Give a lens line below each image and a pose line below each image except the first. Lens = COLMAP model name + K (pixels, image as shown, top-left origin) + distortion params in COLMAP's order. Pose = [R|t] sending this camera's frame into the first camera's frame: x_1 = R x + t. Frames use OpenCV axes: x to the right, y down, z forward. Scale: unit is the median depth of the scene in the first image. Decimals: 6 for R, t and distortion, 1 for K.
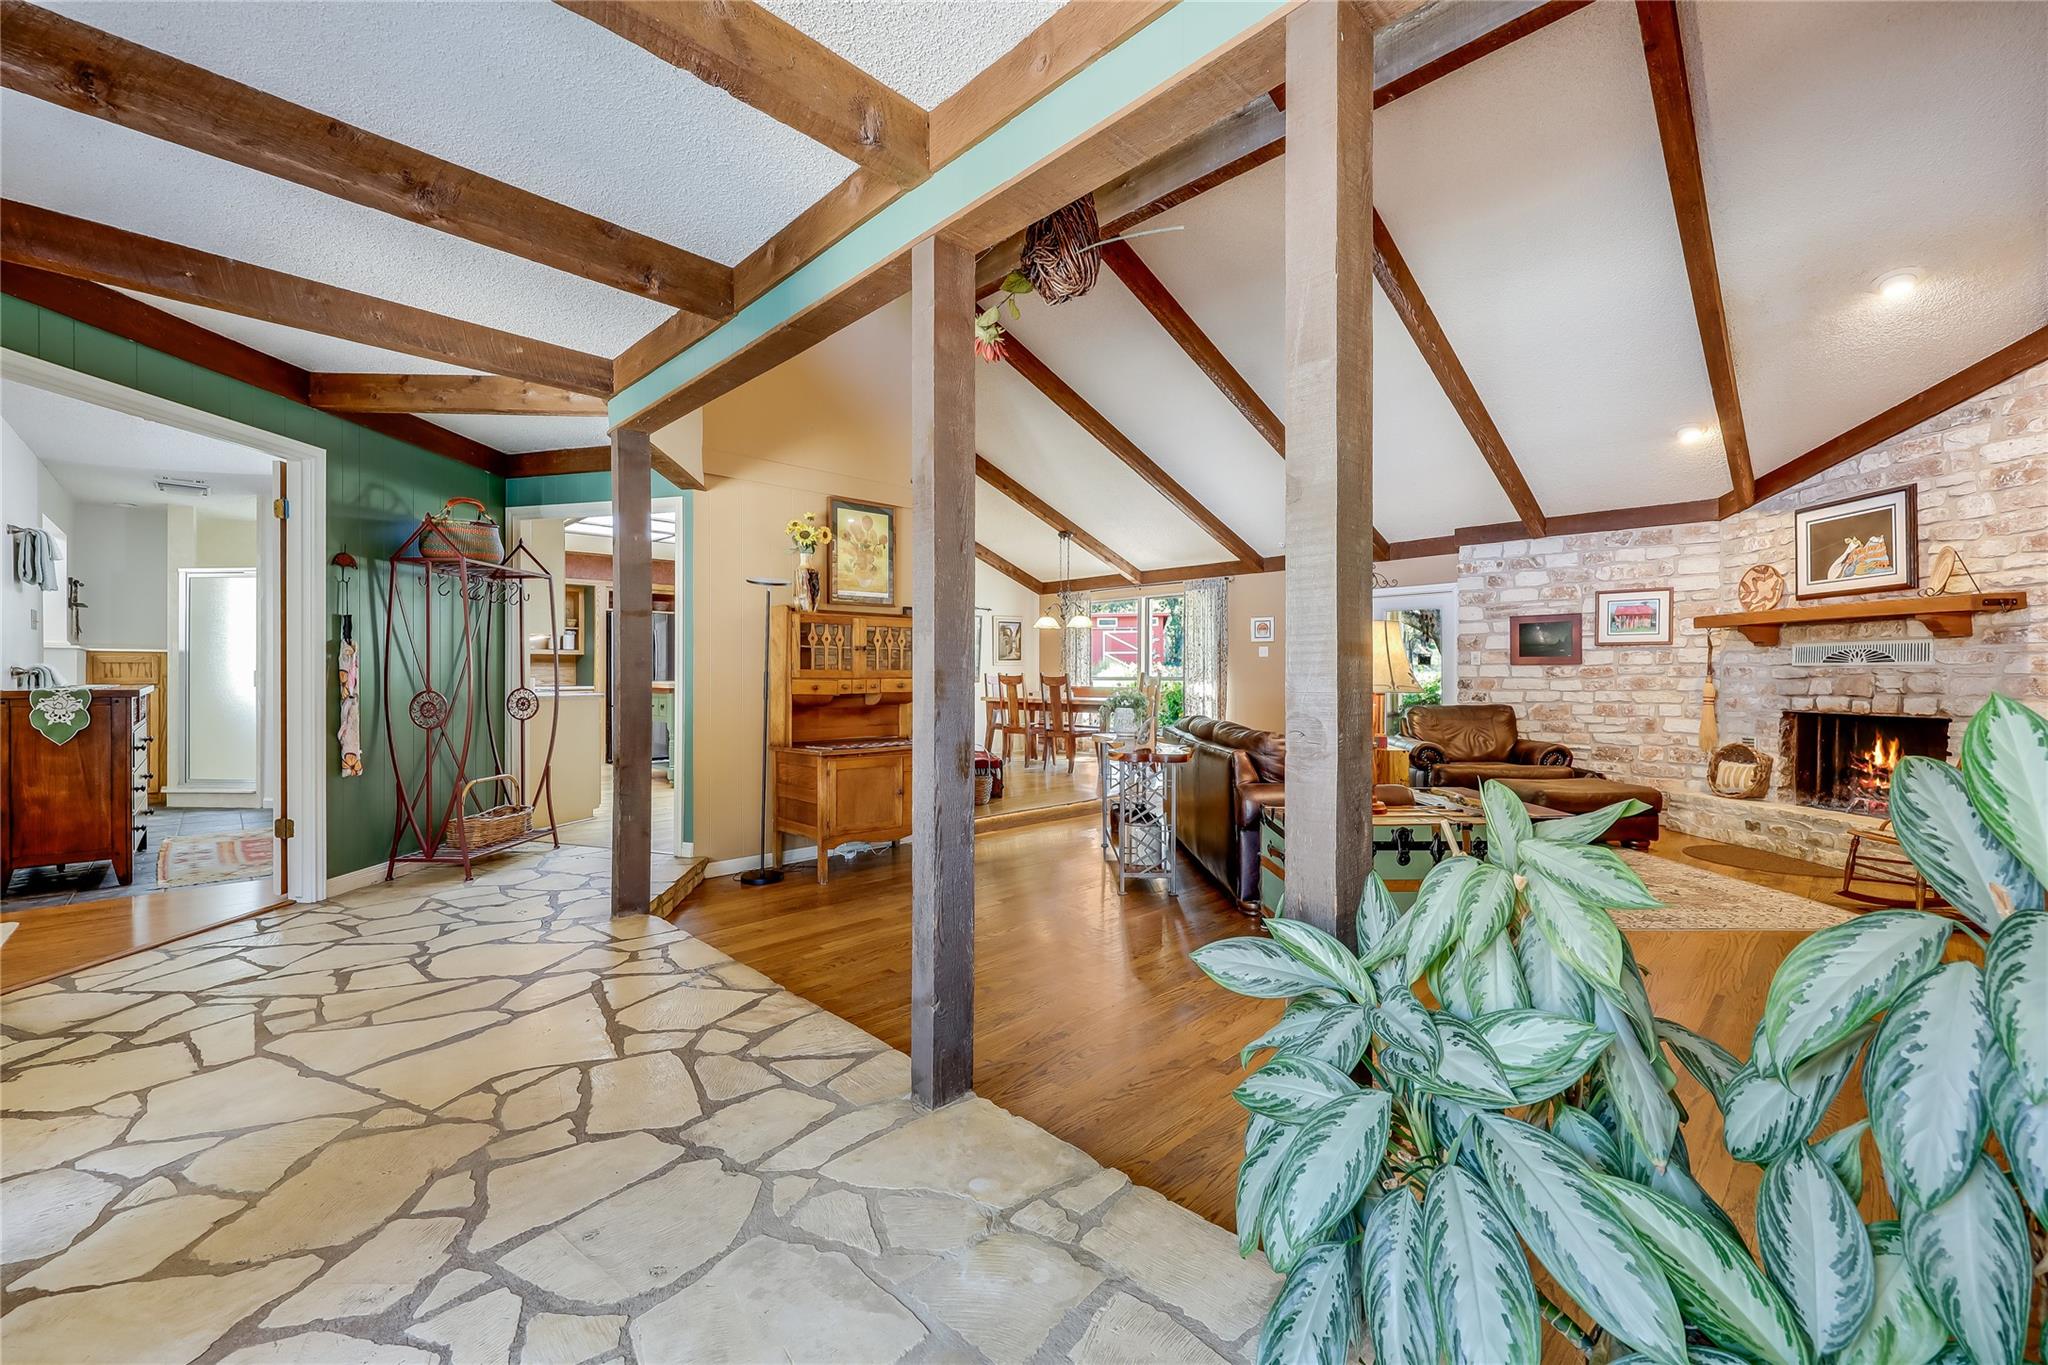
lens RADIAL K [[838.7, 0, 1020.3], [0, 838.7, 680.7], [0, 0, 1]] dist [-0.000551, 0.000654]
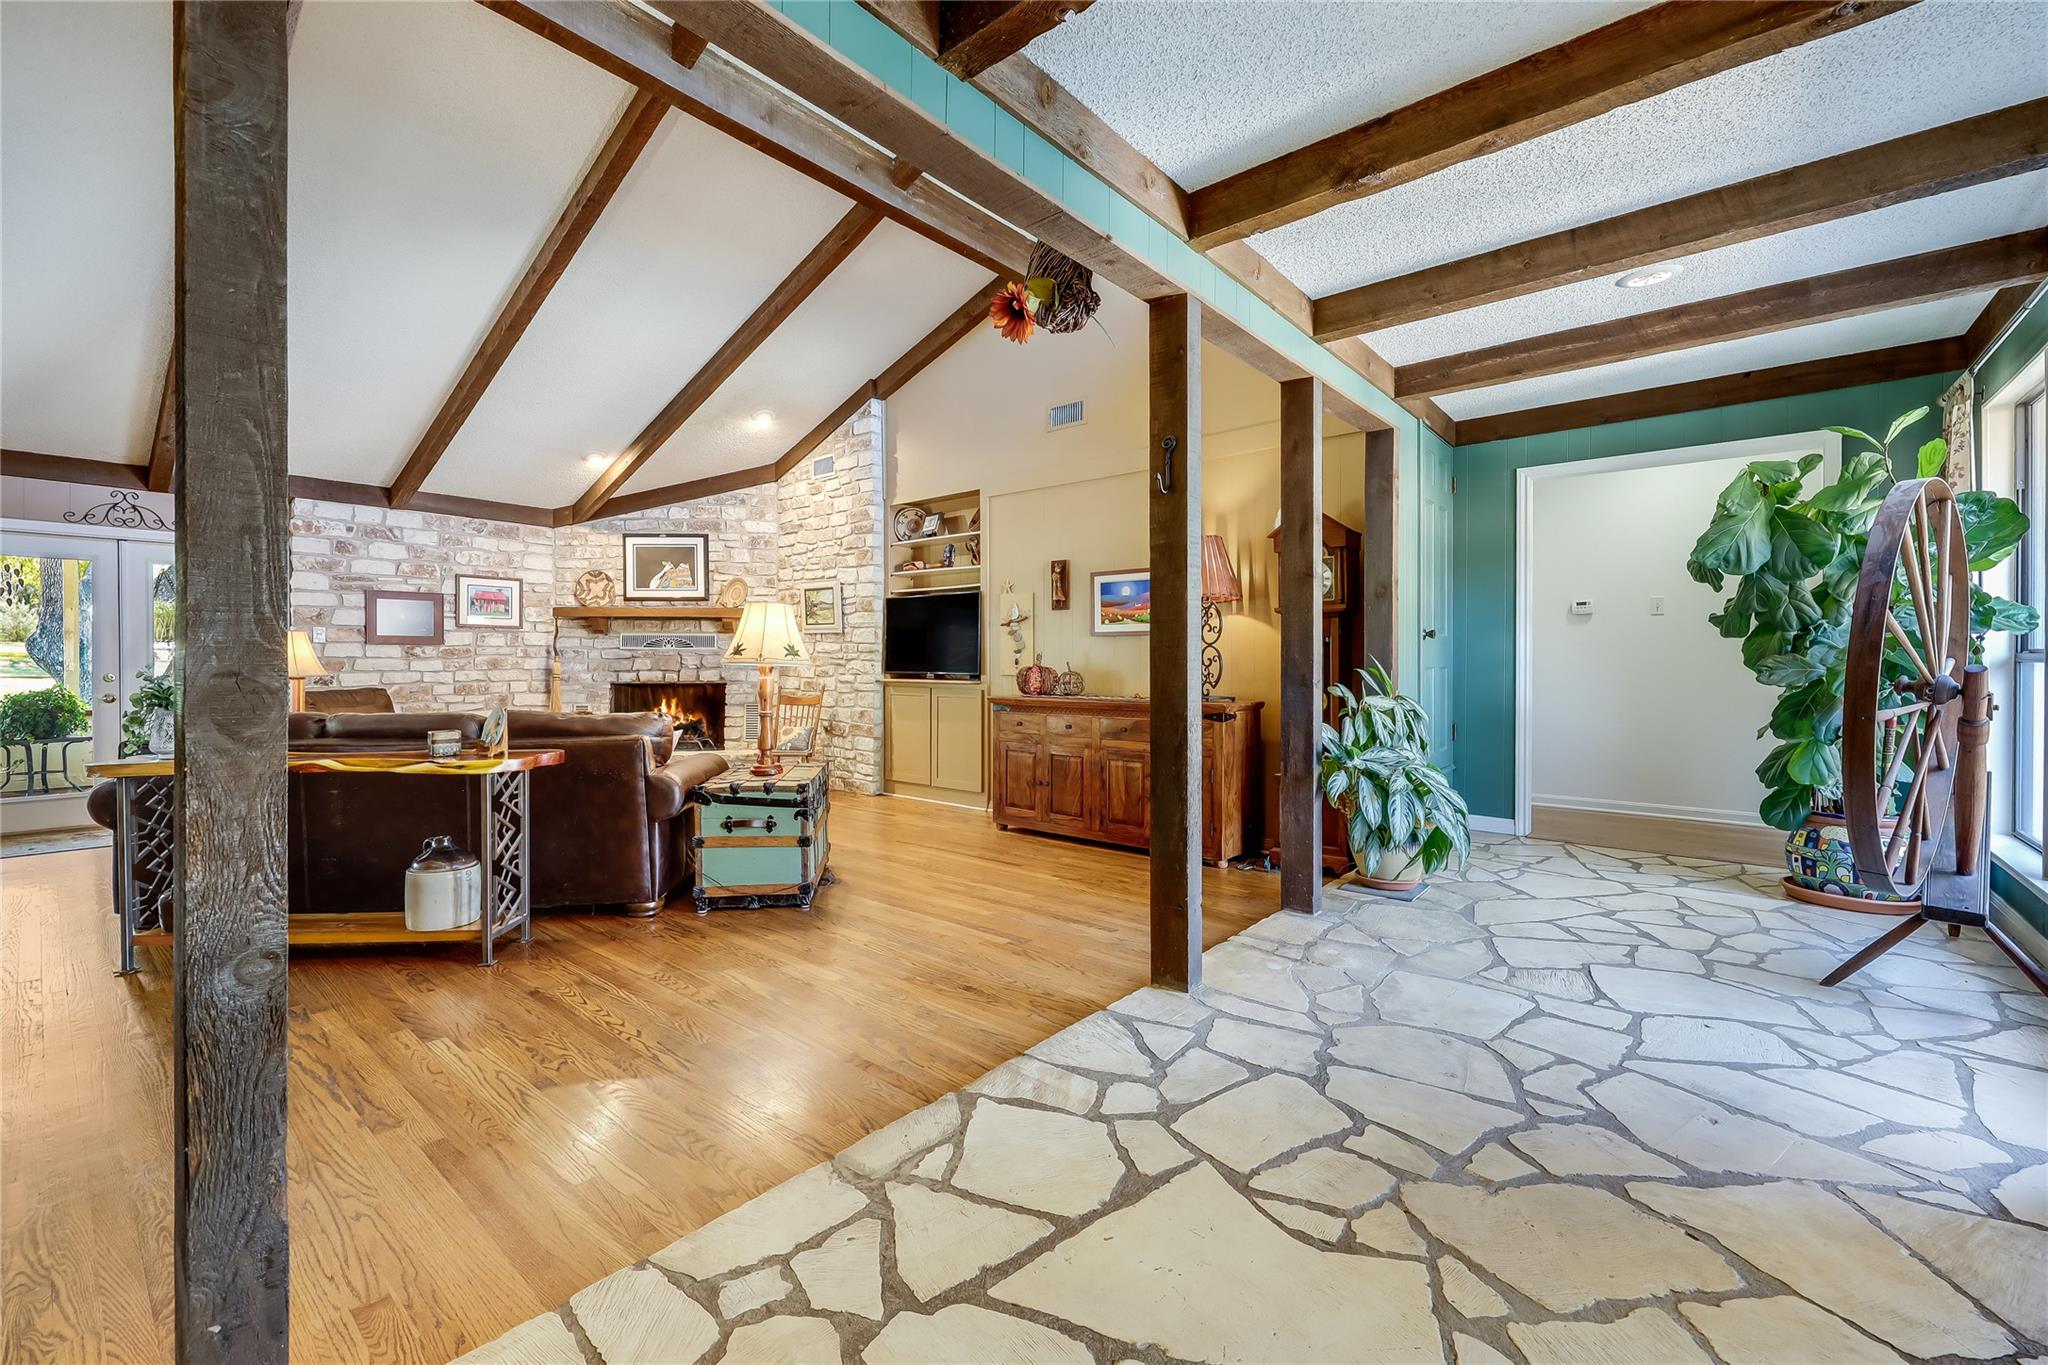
lens RADIAL K [[838.7, 0, 1018.9], [0, 838.7, 674.9], [0, 0, 1]] dist [-0.000551, 0.000654]
pose [[-0.100463, -0.017625, 0.994785, -0.481472], [0.005488, 0.999818, 0.018269, 0.002645], [-0.994926, 0.007294, -0.100348, 0.498943]]
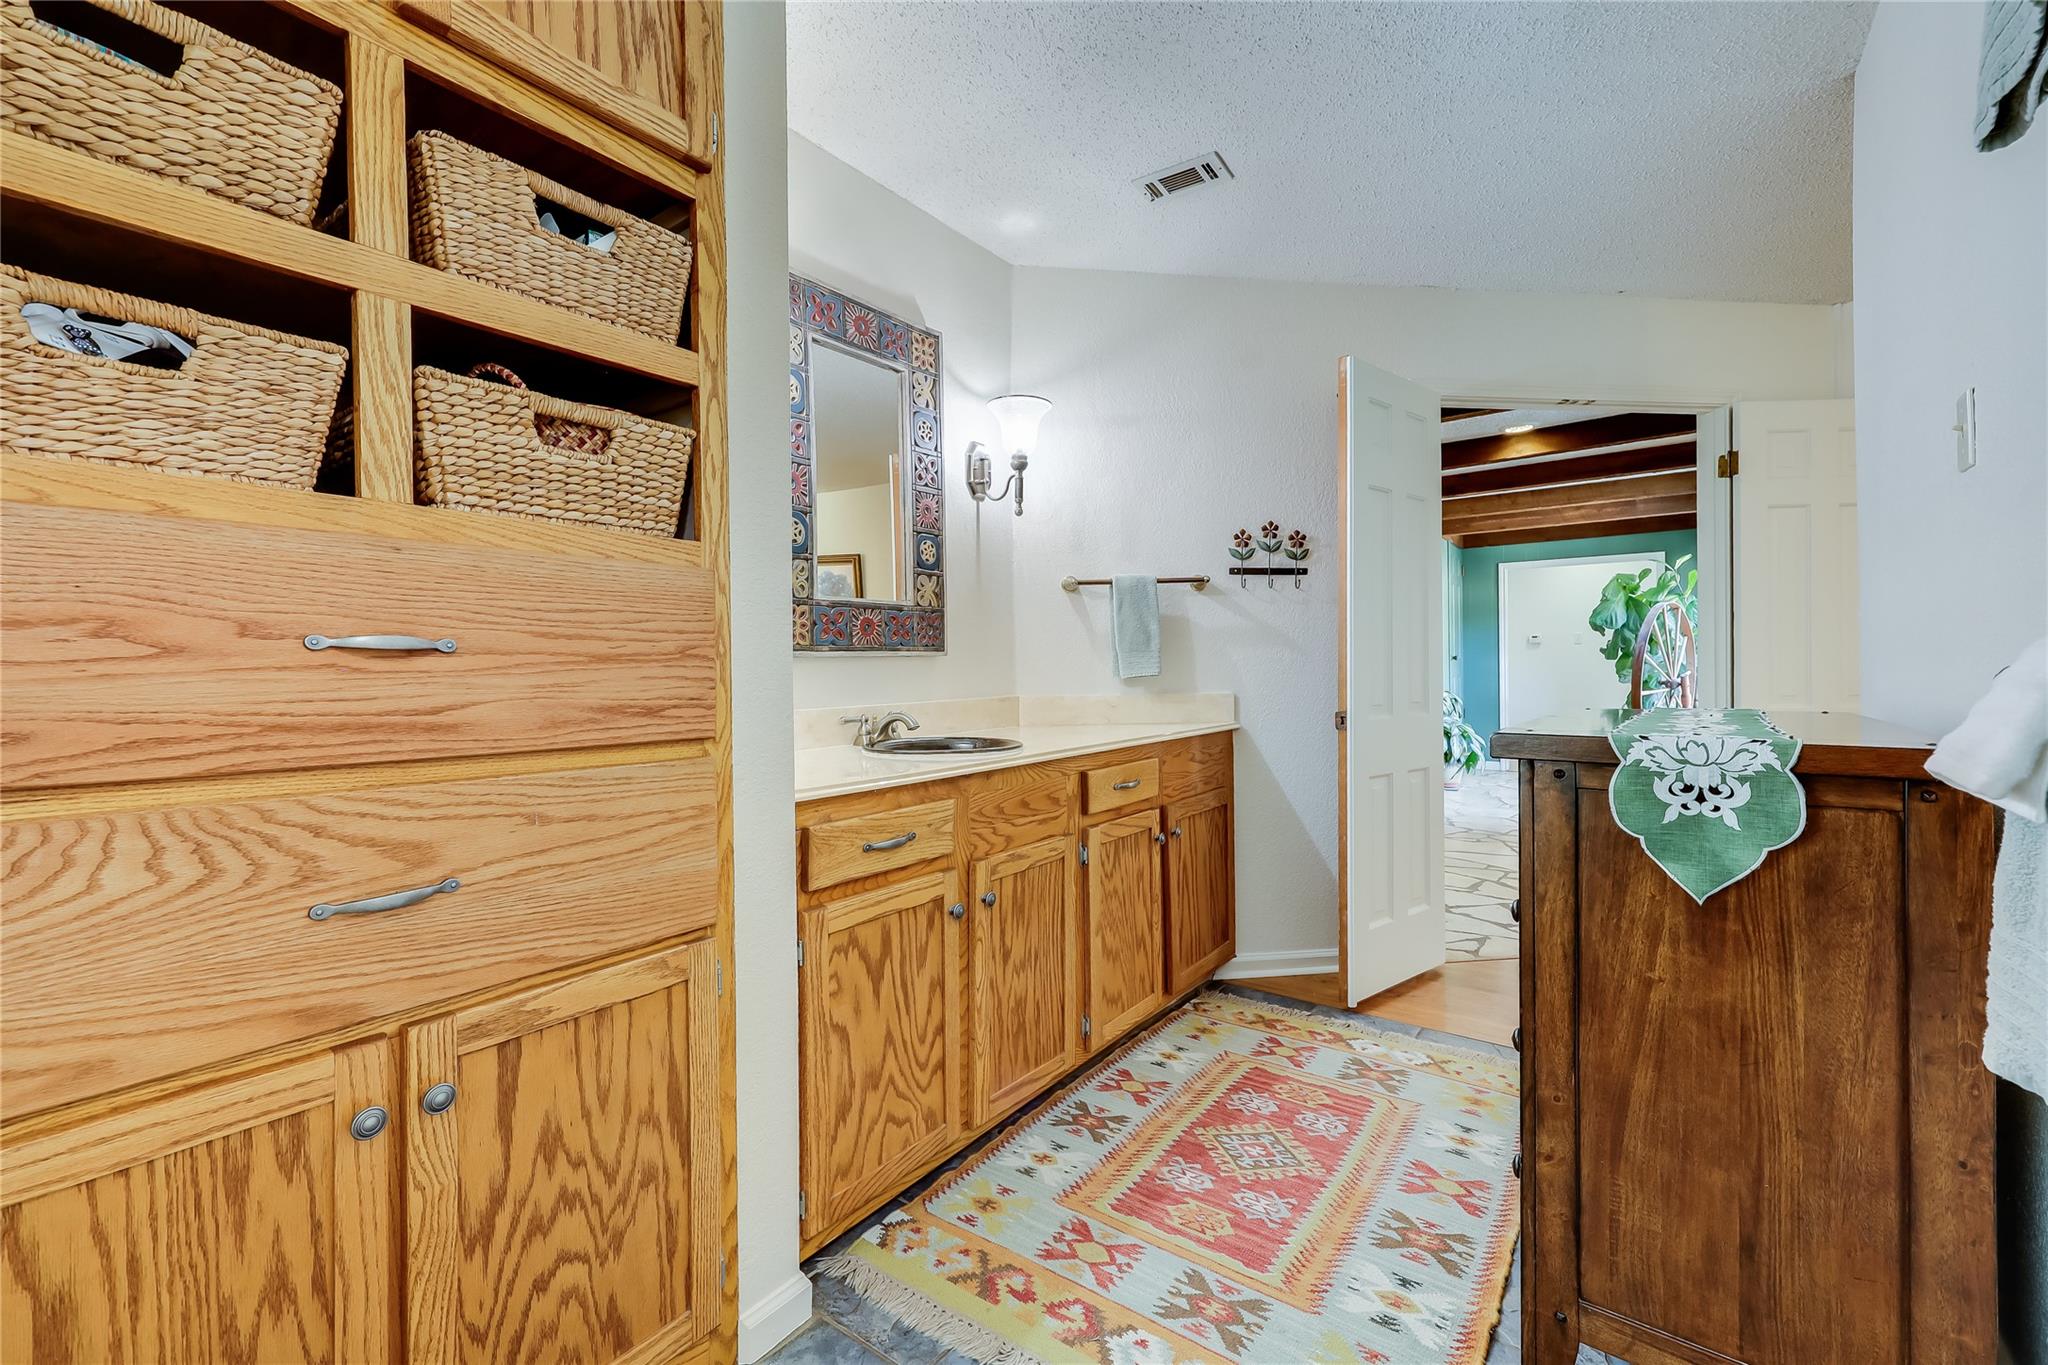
lens RADIAL K [[838.7, 0, 1018.4], [0, 838.7, 675.6], [0, 0, 1]] dist [-0.000551, 0.000654]
pose [[-0.147864, -0.009073, 0.988966, -0.831373], [0.015617, 0.999812, 0.011508, -0.009237], [-0.988884, 0.017146, -0.147694, 0.801833]]
